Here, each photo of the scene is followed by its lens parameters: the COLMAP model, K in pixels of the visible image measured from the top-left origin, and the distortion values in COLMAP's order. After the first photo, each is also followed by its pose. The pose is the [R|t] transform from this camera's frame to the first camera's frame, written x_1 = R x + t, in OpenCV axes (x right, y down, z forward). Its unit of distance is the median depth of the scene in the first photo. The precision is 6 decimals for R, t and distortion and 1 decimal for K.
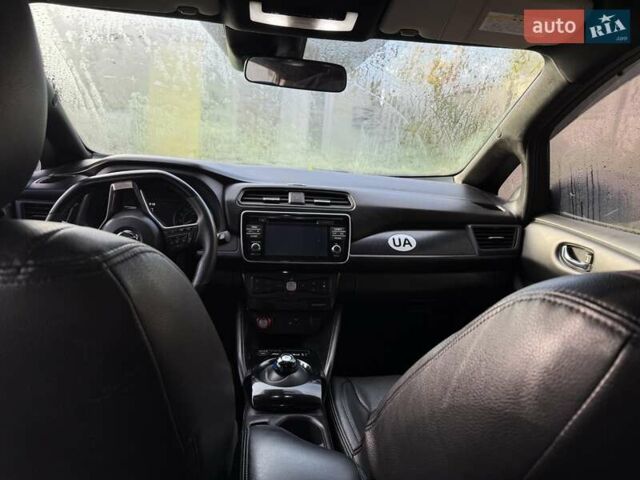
lens RADIAL K [[443.4, 0, 314.3], [0, 443.4, 242.2], [0, 0, 1]] dist [0.039645, -0.049258]
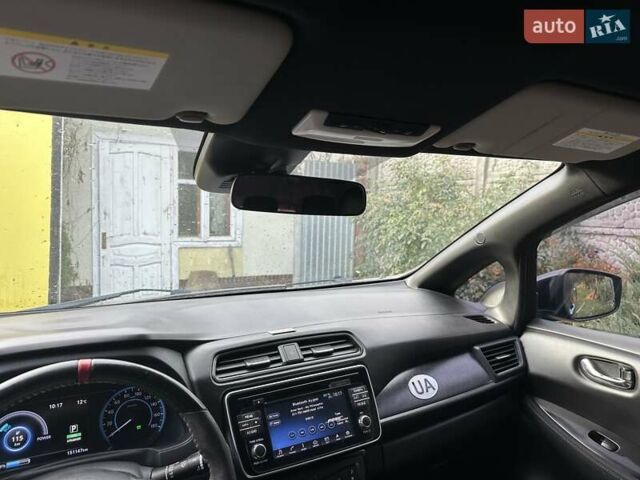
lens RADIAL K [[443.4, 0, 318.9], [0, 443.4, 227.4], [0, 0, 1]] dist [0.039645, -0.049258]
pose [[0.924419, -0.070687, 0.374770, -0.255197], [0.142335, 0.975616, -0.167072, -0.172630], [-0.353822, 0.207788, 0.911940, 0.294253]]
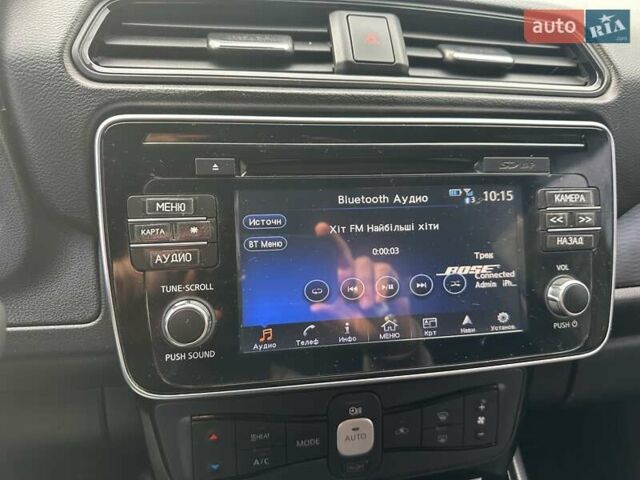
lens RADIAL K [[443.4, 0, 320.0], [0, 443.4, 241.1], [0, 0, 1]] dist [0.039645, -0.049258]
pose [[0.996858, -0.025821, 0.074887, -0.083597], [0.002734, 0.956032, 0.293250, -0.071315], [-0.079166, -0.292124, 0.953098, 0.778004]]
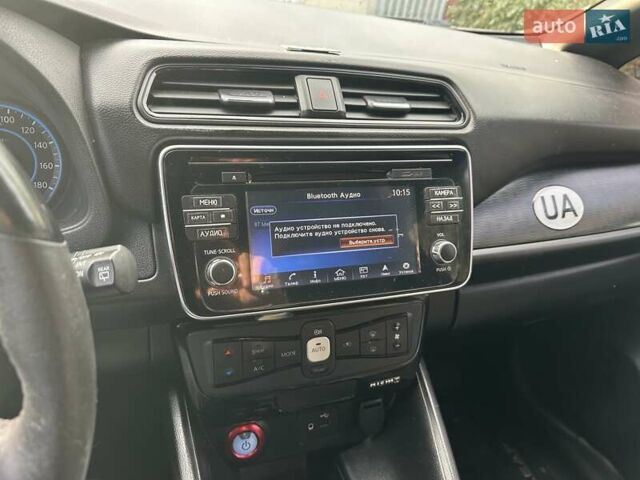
lens RADIAL K [[443.4, 0, 314.4], [0, 443.4, 242.3], [0, 0, 1]] dist [0.039645, -0.049258]
pose [[0.975375, -0.057265, 0.212991, -0.125391], [-0.010323, 0.952793, 0.303444, -0.096782], [-0.220313, -0.298170, 0.928739, 0.661098]]
